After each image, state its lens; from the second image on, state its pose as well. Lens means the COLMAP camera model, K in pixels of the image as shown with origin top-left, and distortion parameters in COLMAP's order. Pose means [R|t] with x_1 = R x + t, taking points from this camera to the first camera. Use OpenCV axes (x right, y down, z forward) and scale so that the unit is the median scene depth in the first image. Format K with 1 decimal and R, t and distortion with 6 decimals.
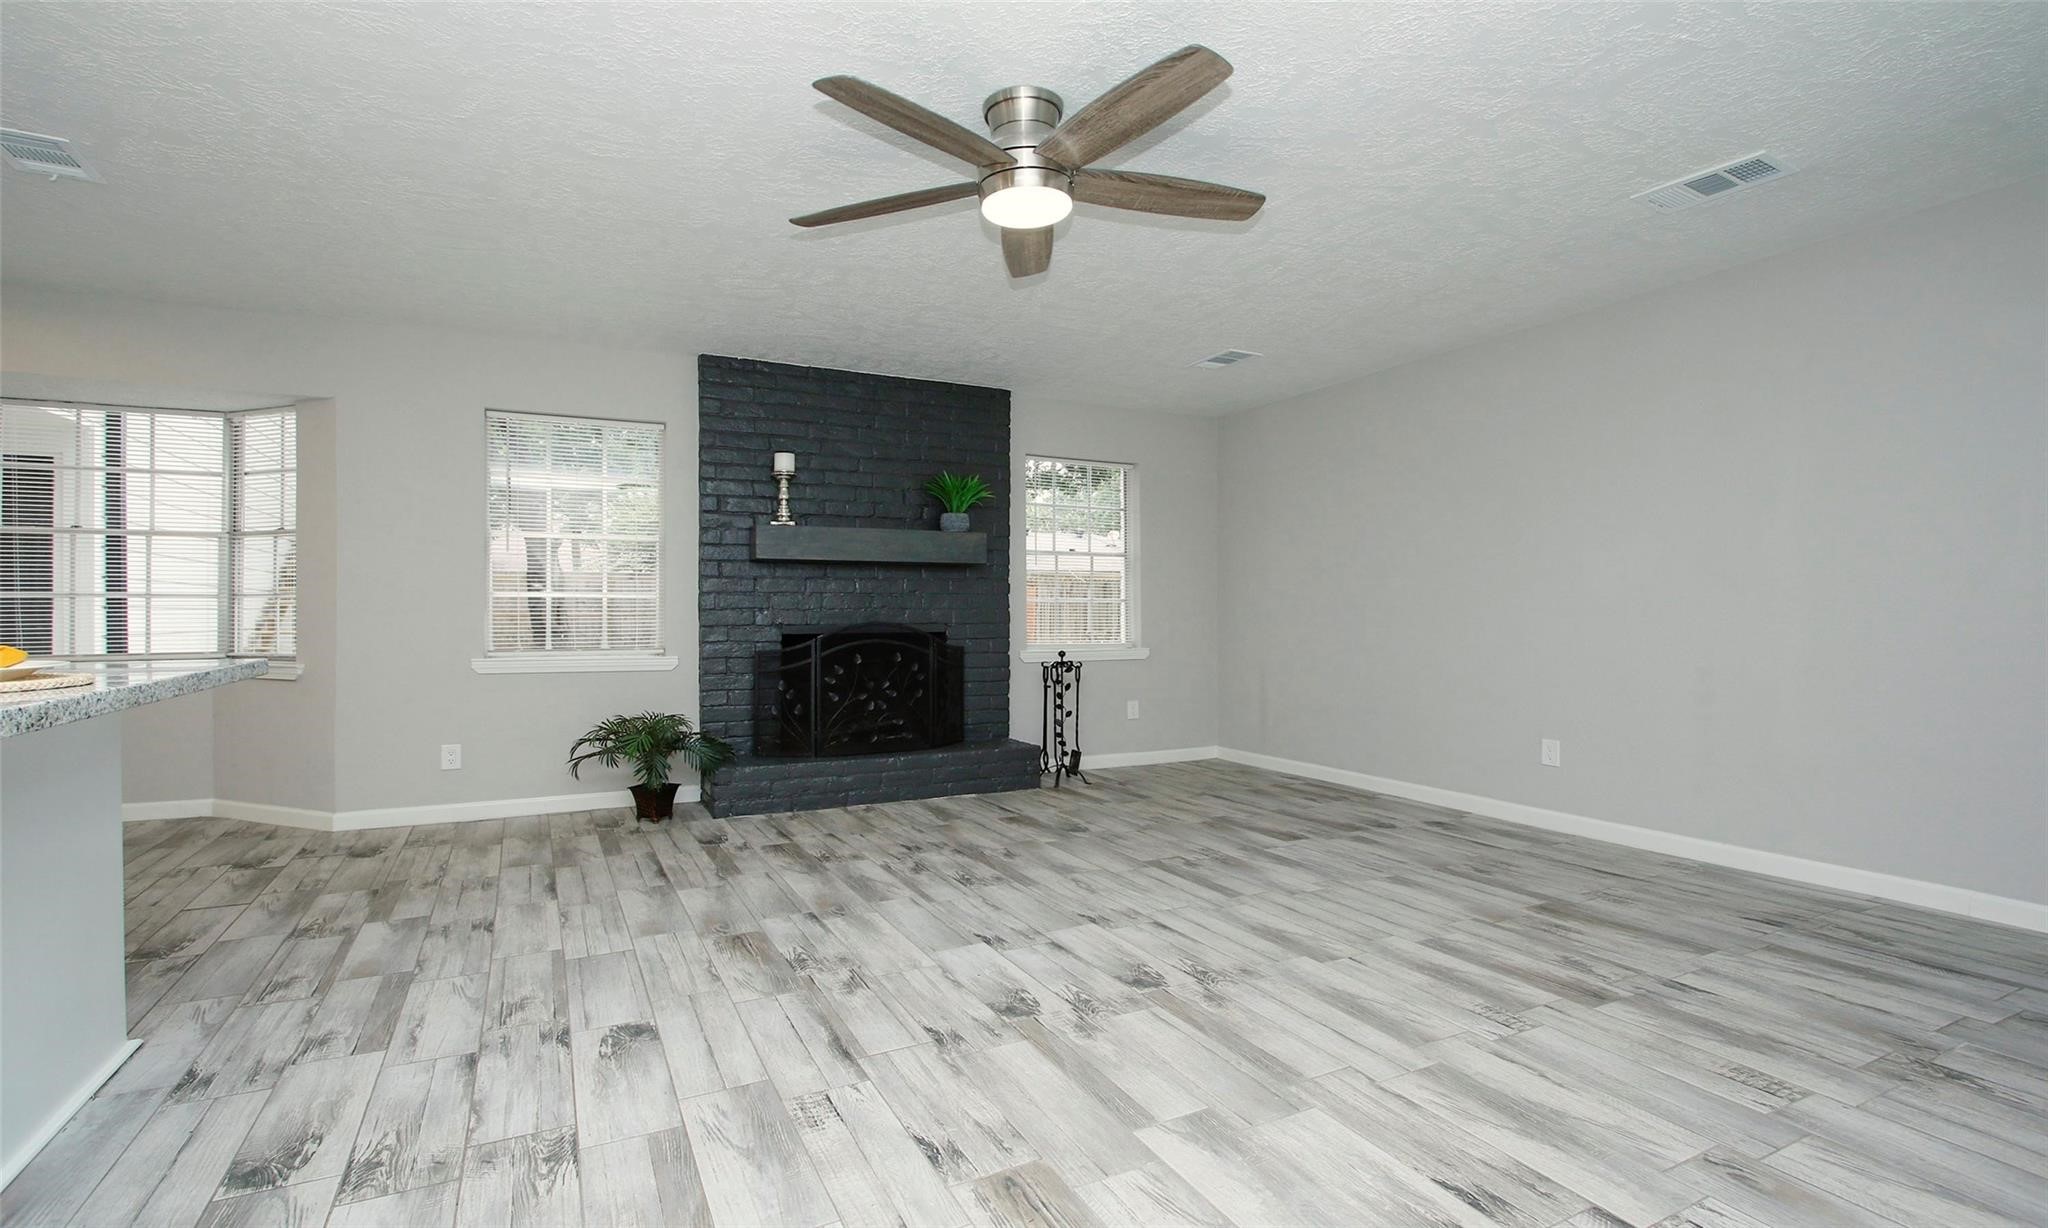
lens RADIAL K [[943.6, 0, 1007.4], [0, 943.6, 616.1], [0, 0, 1]] dist [-0.014003, 0.000364]
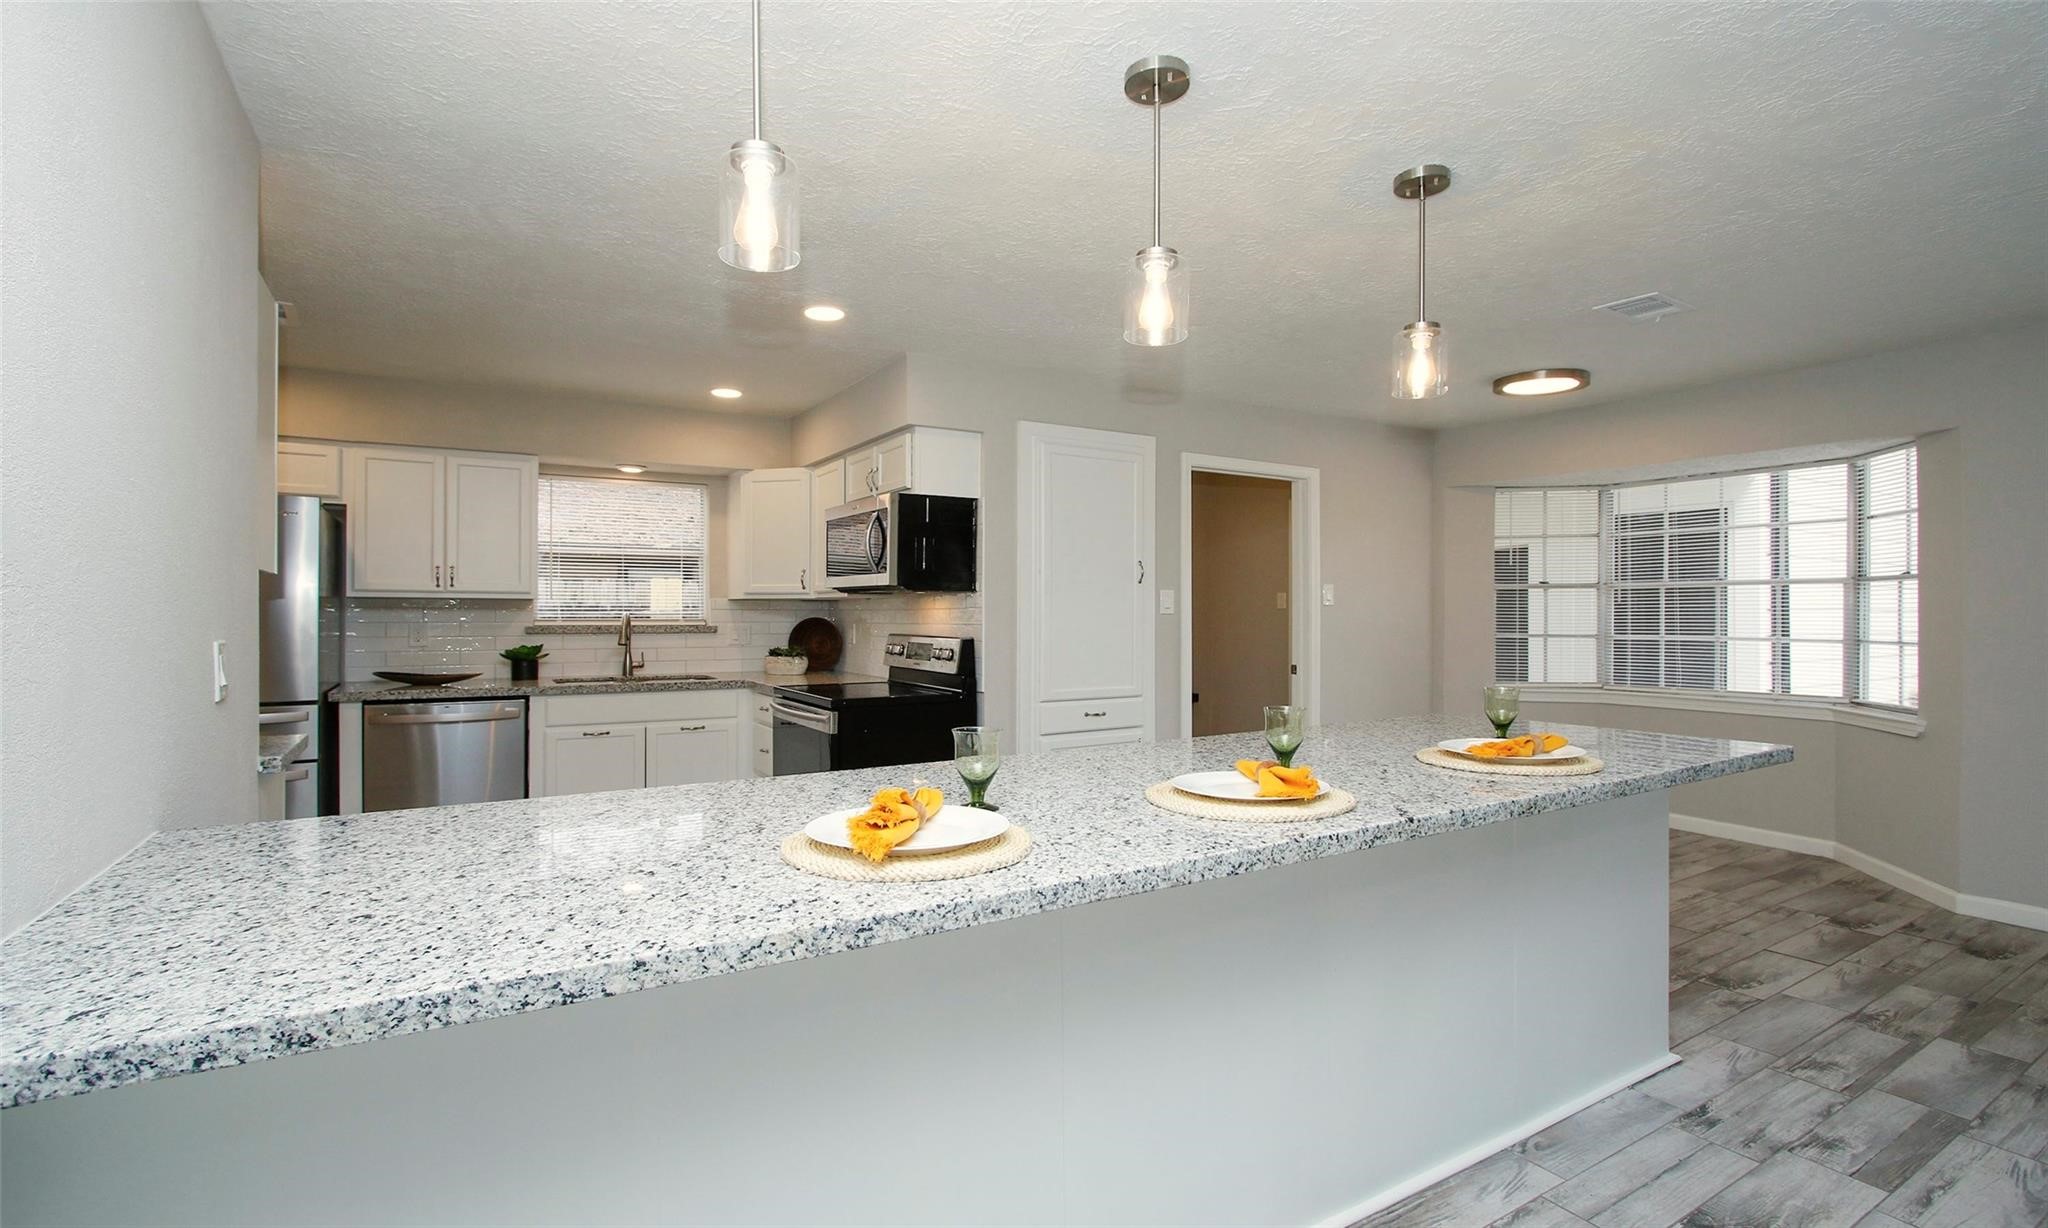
lens RADIAL K [[936.8, 0, 1007.8], [0, 936.8, 611.0], [0, 0, 1]] dist [-0.023182, 0.005189]
pose [[0.072291, -0.001709, -0.997382, 0.127818], [-0.003892, 0.999990, -0.001995, -0.076389], [0.997376, 0.004026, 0.072284, 0.046984]]
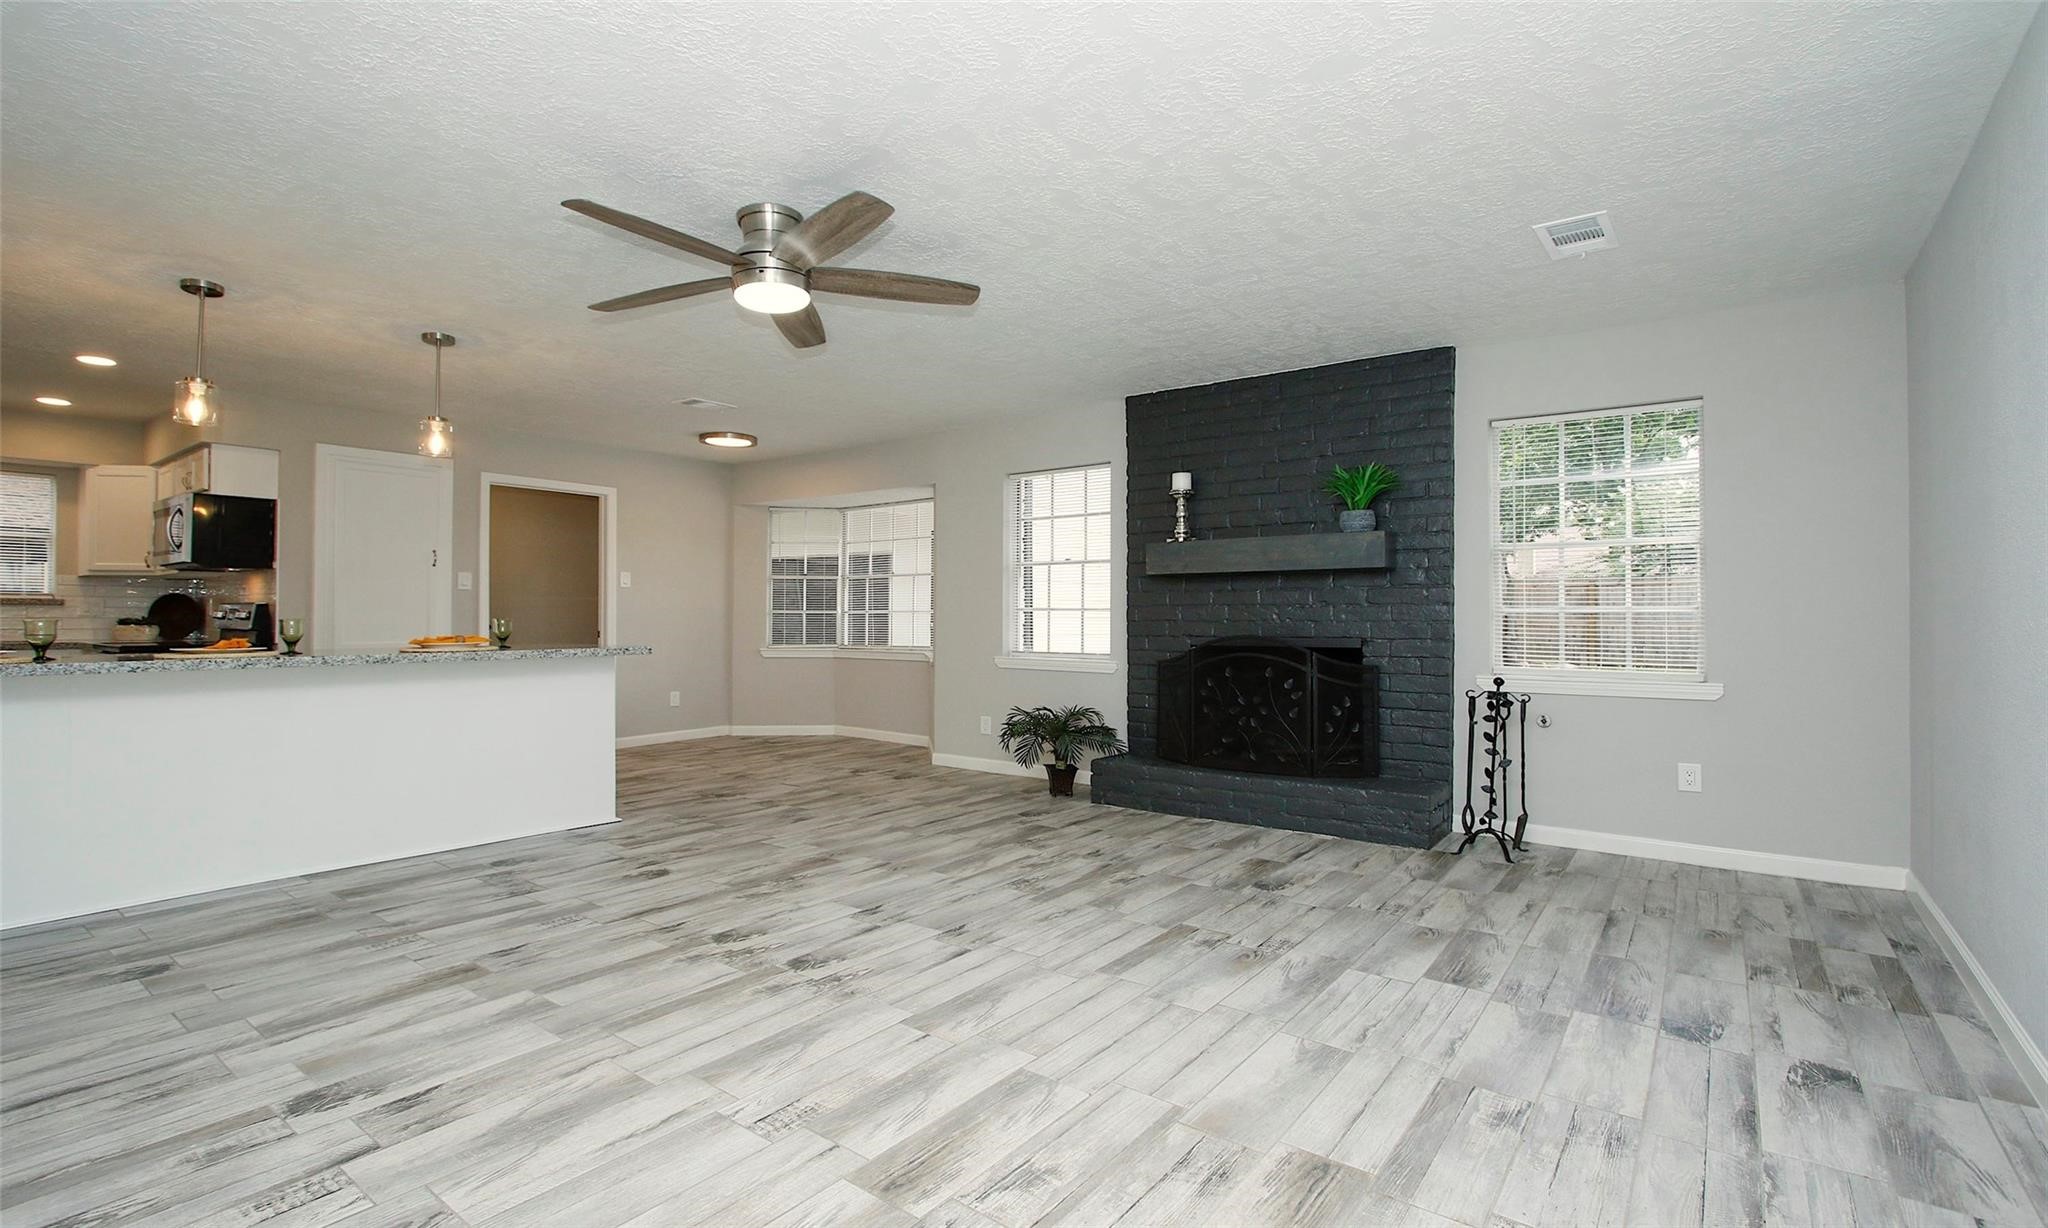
lens RADIAL K [[936.8, 0, 1007.8], [0, 936.8, 611.0], [0, 0, 1]] dist [-0.023182, 0.005189]
pose [[0.435496, -0.006181, -0.900169, 1.056192], [-0.005669, 0.999938, -0.009609, -0.012691], [0.900173, 0.009287, 0.435434, 0.631425]]
